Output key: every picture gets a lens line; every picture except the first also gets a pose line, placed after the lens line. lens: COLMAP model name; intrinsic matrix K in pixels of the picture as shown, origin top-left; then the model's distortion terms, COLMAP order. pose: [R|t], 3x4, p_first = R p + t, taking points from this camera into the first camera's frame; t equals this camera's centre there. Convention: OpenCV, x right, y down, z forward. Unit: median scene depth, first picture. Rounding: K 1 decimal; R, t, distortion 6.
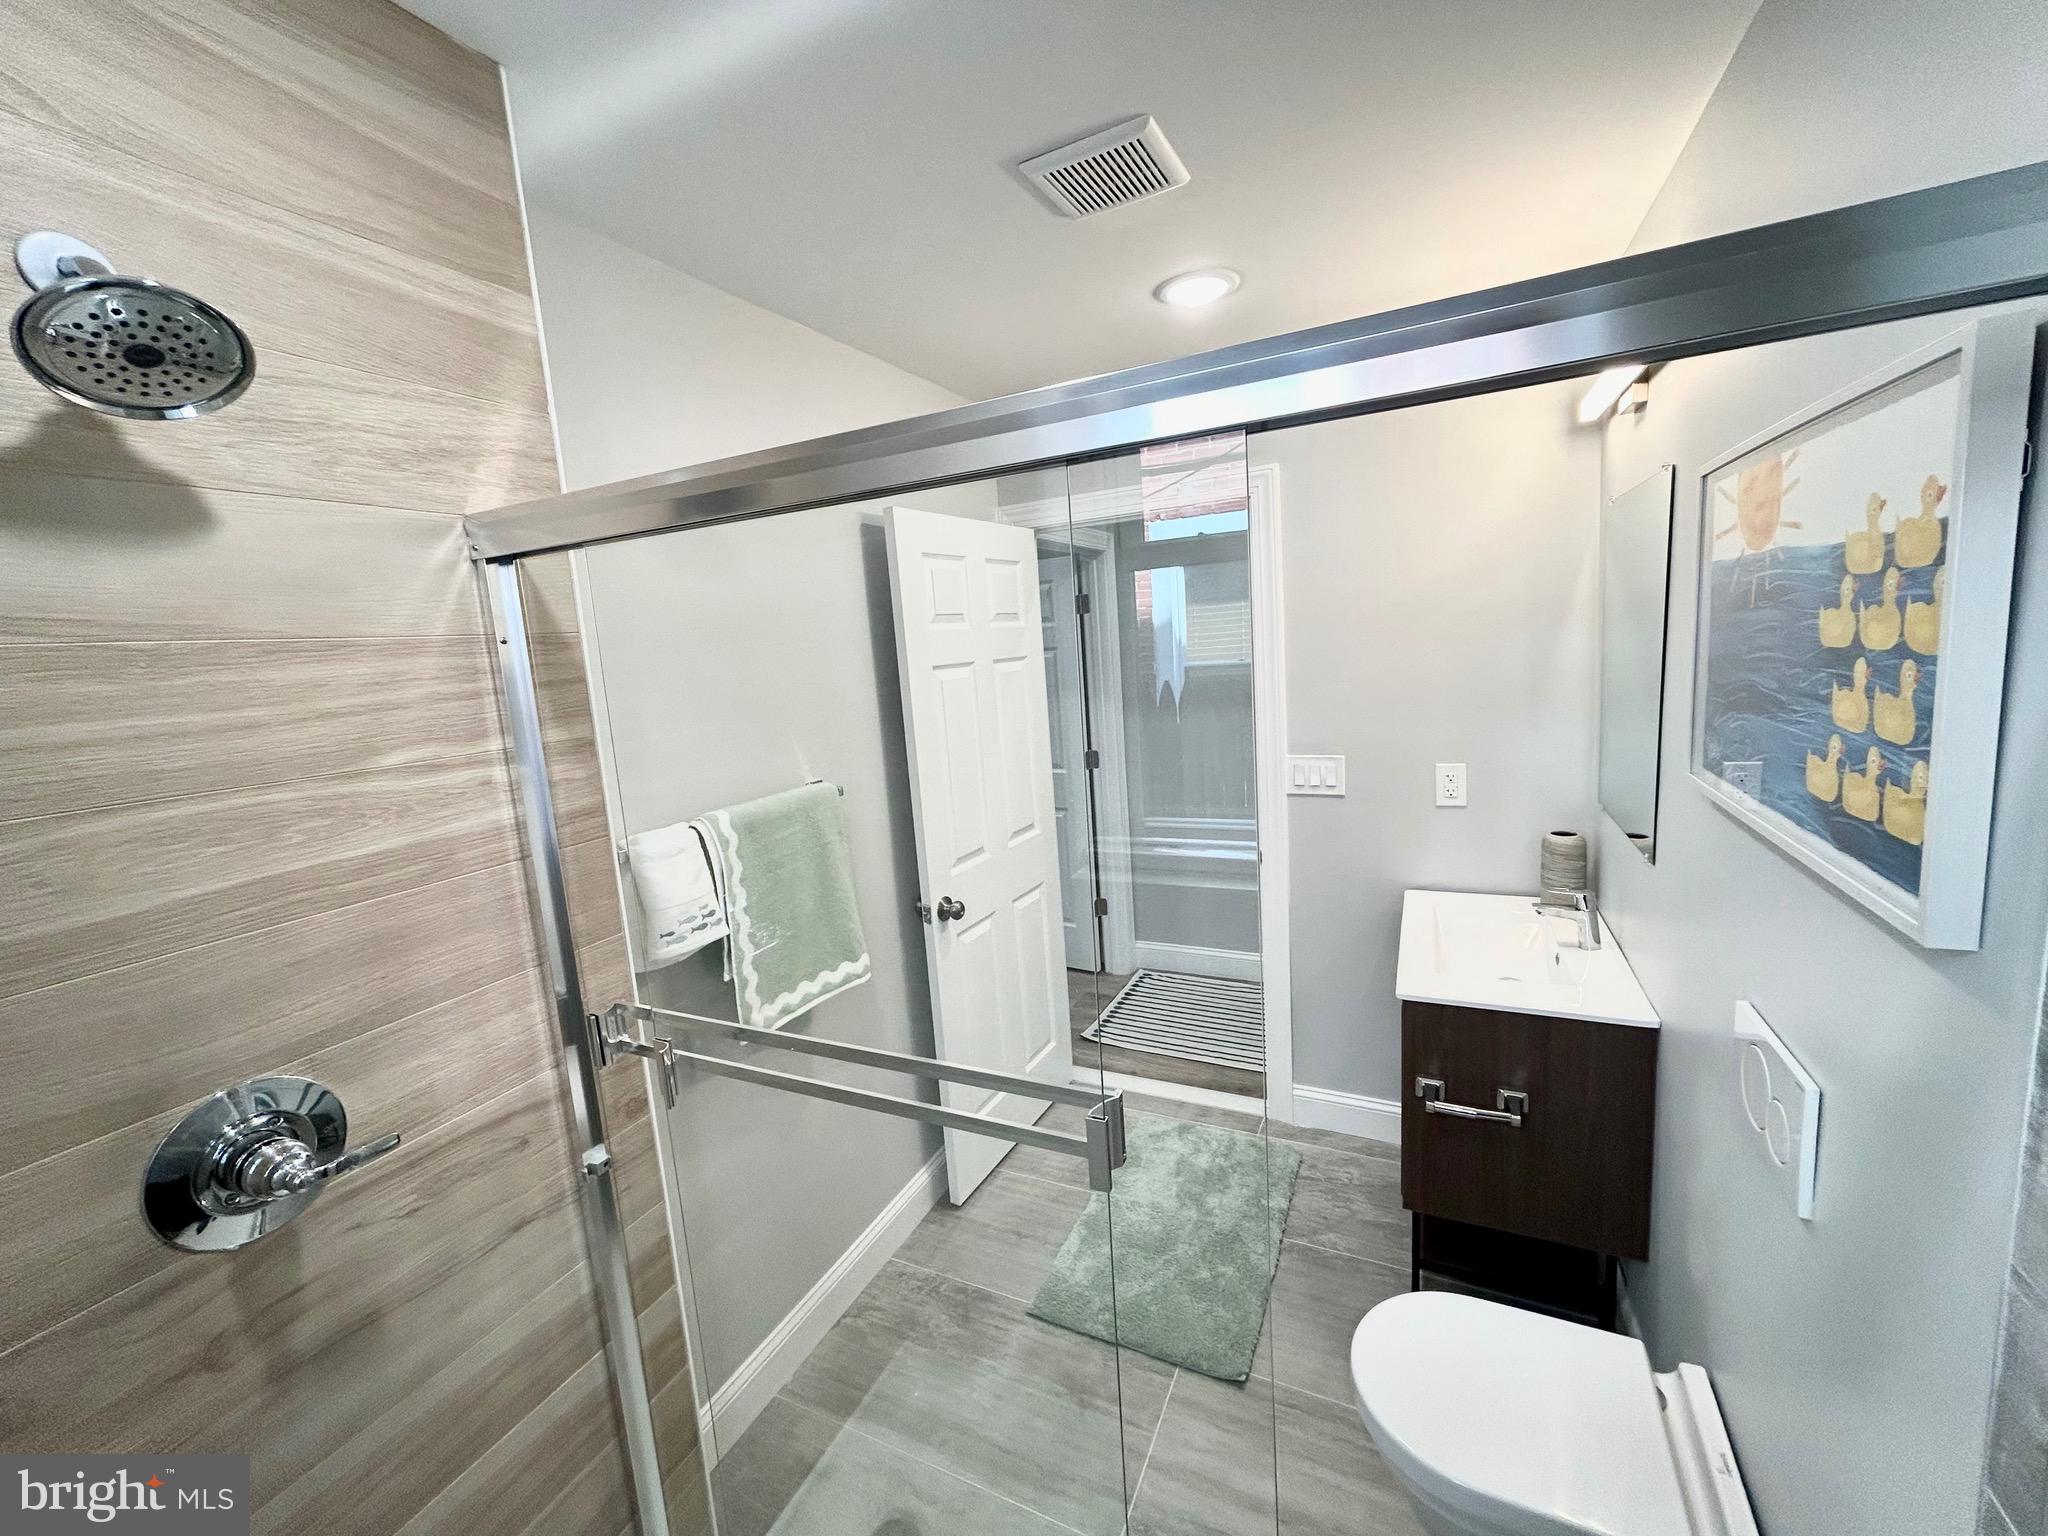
lens RADIAL K [[826.5, 0, 1022.0], [0, 826.5, 764.6], [0, 0, 1]] dist [-0.000253, -0.000007]
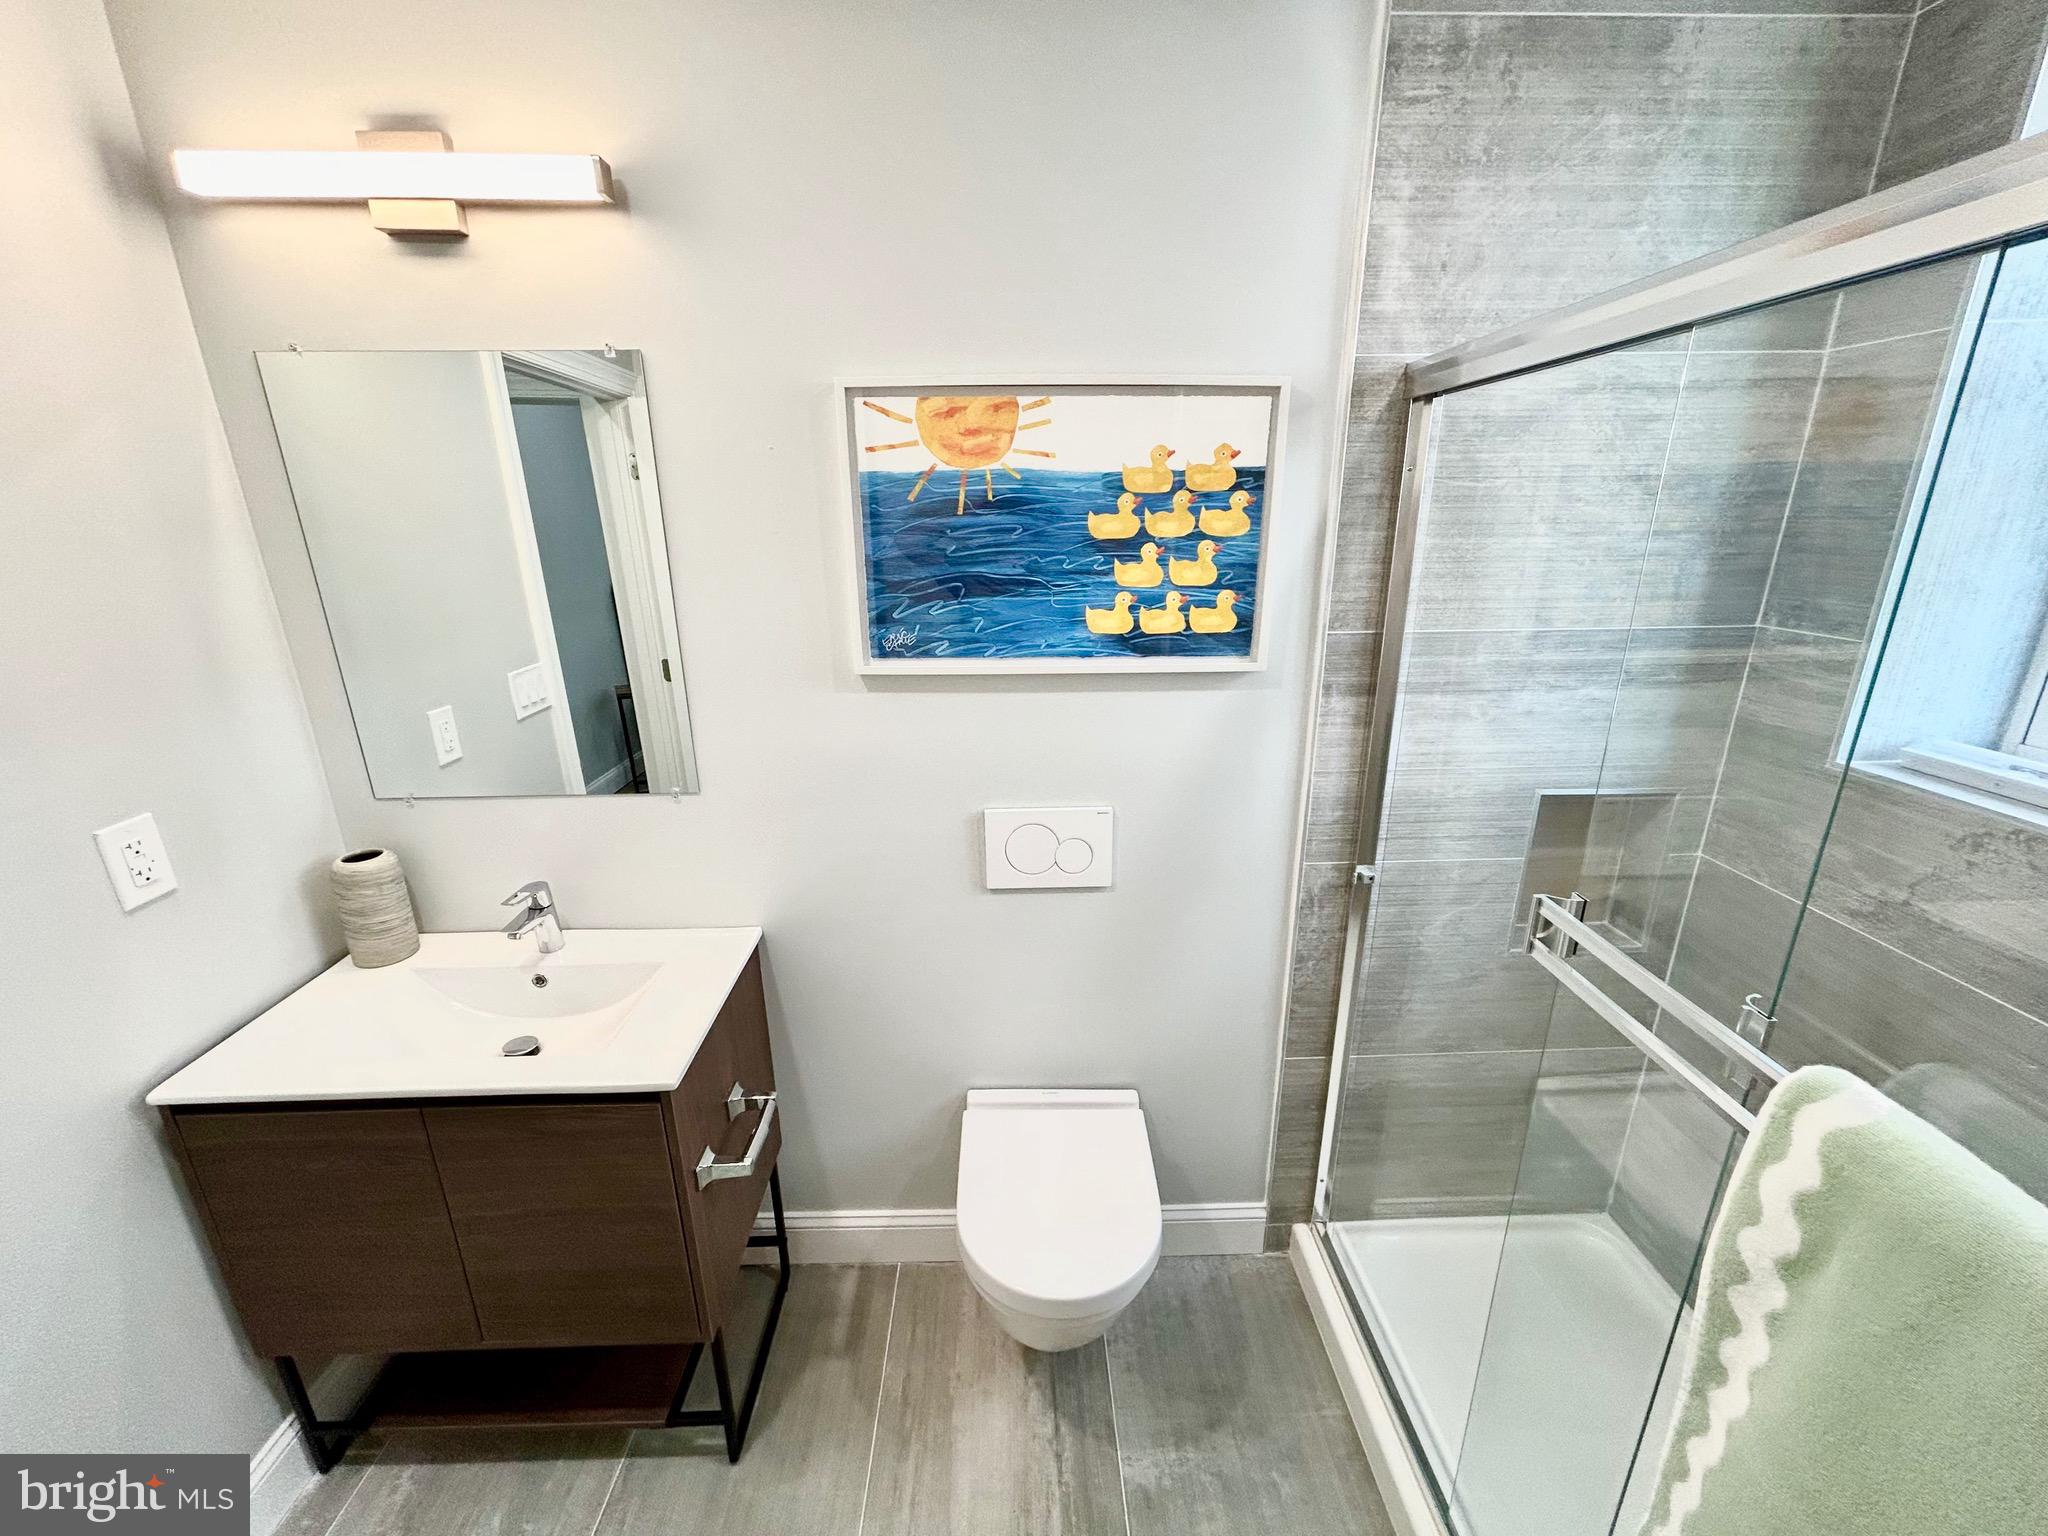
lens RADIAL K [[826.5, 0, 1028.3], [0, 826.5, 775.5], [0, 0, 1]] dist [-0.000253, -0.000007]
pose [[-0.470365, -0.187978, 0.862219, -0.457861], [0.172876, 0.938490, 0.298915, -0.230719], [-0.865373, 0.289656, -0.408936, 2.050307]]
